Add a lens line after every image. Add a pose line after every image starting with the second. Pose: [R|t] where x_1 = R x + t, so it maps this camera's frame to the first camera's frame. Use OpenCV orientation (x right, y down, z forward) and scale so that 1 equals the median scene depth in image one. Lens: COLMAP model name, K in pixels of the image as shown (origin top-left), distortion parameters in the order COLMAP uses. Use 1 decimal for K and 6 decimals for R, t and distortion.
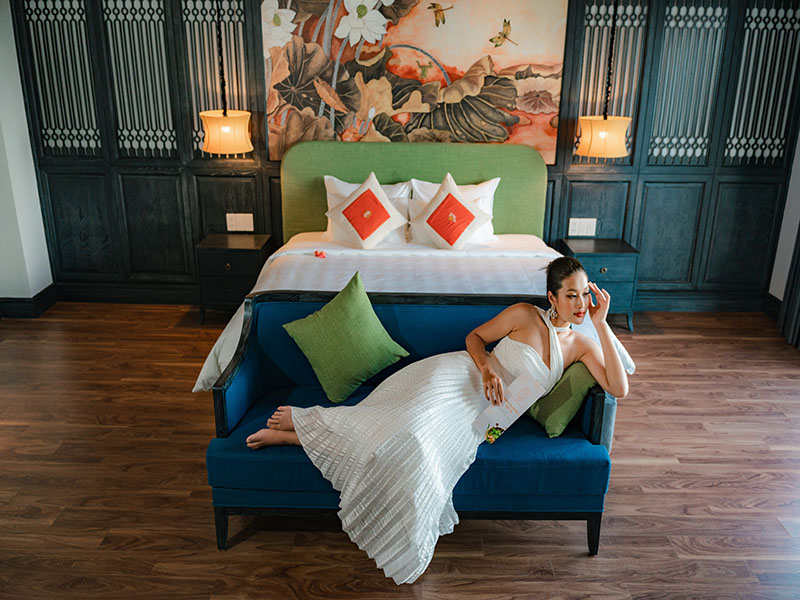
lens RADIAL K [[661.1, 0, 400.2], [0, 661.1, 272.9], [0, 0, 1]] dist [0.013459, -0.003785]
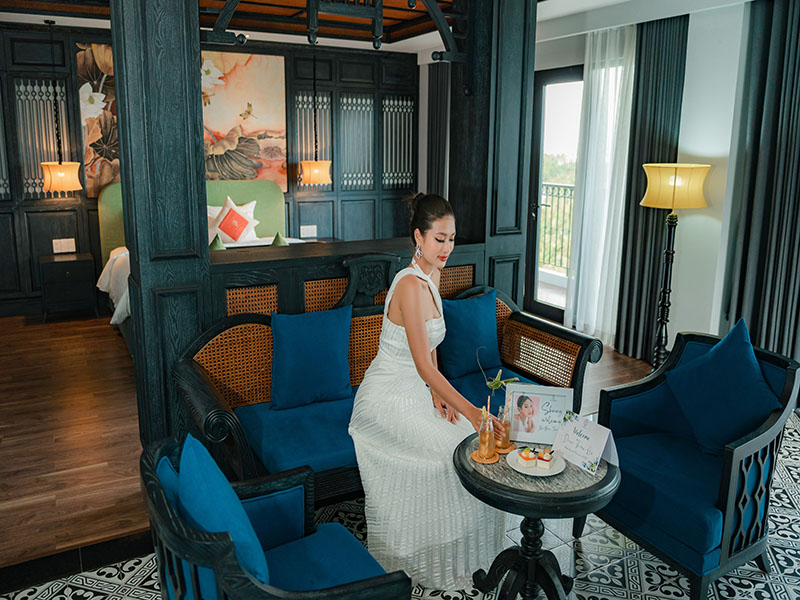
lens RADIAL K [[728.1, 0, 400.0], [0, 728.1, 300.0], [0, 0, 1]] dist [-0.014526, -0.012385]
pose [[0.885542, -0.099546, 0.453769, -0.346567], [0.142305, 0.987942, -0.060982, 0.237565], [-0.442227, 0.118576, 0.889030, -0.639634]]
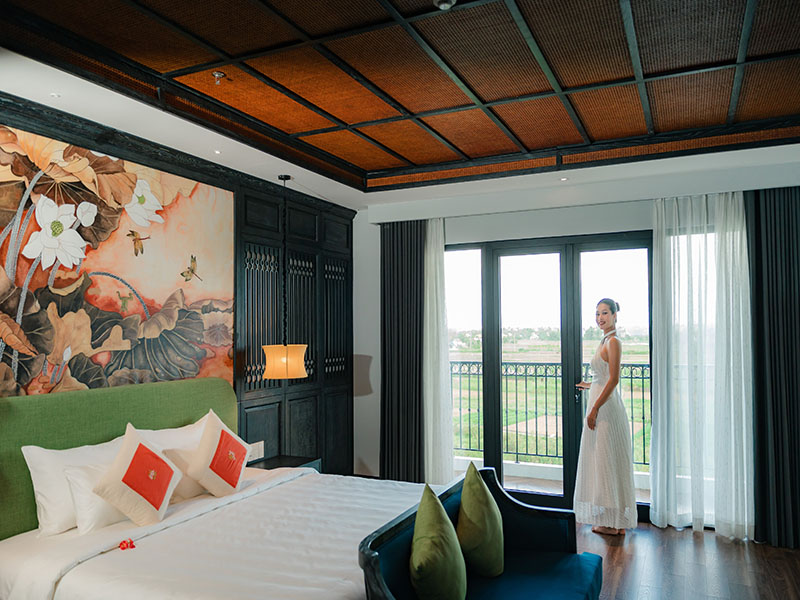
lens RADIAL K [[641.7, 0, 397.8], [0, 641.7, 315.8], [0, 0, 1]] dist [0.010122, 0.001963]
pose [[0.396568, 0.006311, 0.917984, -0.578813], [0.292662, 0.946930, -0.132939, -0.075034], [-0.870105, 0.321378, 0.373675, 0.384218]]
